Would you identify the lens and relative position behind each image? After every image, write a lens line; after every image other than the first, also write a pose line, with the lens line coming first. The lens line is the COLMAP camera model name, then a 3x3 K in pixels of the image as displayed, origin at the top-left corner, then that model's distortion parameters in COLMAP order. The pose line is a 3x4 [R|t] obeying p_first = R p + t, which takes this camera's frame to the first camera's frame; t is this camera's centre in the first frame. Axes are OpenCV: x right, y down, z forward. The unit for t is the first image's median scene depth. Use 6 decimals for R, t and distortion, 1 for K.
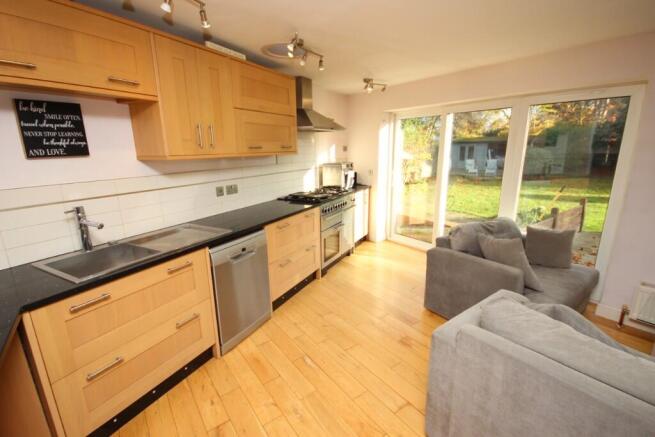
lens RADIAL K [[301.4, 0, 326.9], [0, 301.4, 221.3], [0, 0, 1]] dist [-0.008792, -0.000309]
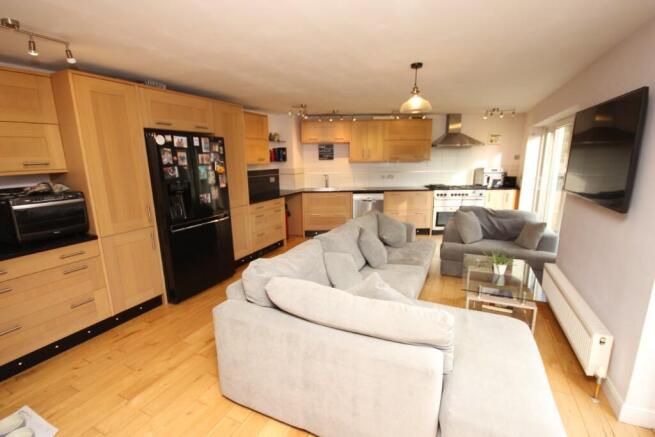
lens RADIAL K [[301.4, 0, 326.9], [0, 301.4, 221.3], [0, 0, 1]] dist [-0.008792, -0.000309]
pose [[0.528978, 0.171327, -0.831161, 1.519300], [-0.197338, 0.977395, 0.075878, 0.150745], [0.825372, 0.123882, 0.550830, -0.585109]]
